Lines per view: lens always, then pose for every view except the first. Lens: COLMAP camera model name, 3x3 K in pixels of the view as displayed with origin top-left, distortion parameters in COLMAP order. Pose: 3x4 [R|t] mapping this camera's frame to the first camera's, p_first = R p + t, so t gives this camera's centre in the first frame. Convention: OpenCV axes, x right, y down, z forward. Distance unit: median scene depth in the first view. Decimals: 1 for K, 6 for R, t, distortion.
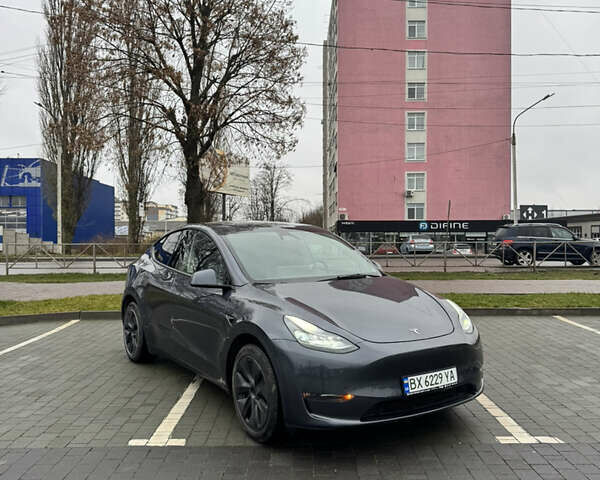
lens RADIAL K [[566.4, 0, 299.2], [0, 566.4, 241.9], [0, 0, 1]] dist [0.125273, -0.164195]
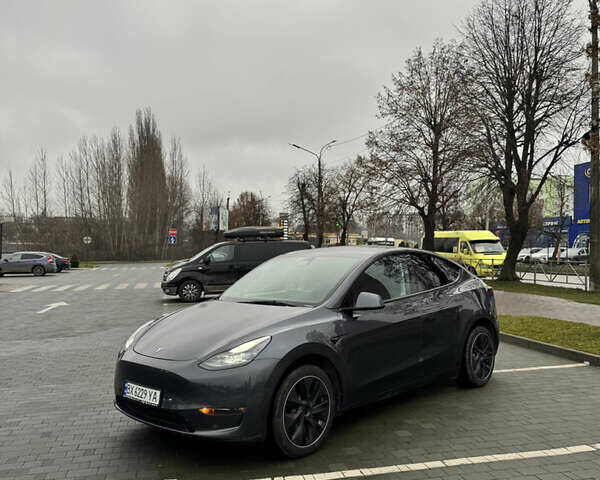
lens RADIAL K [[566.4, 0, 299.2], [0, 566.4, 241.9], [0, 0, 1]] dist [0.125273, -0.164195]
pose [[0.227908, -0.009614, -0.973635, 1.014422], [-0.015360, 0.999791, -0.013468, -0.033458], [0.973562, 0.018025, 0.227712, 0.748975]]
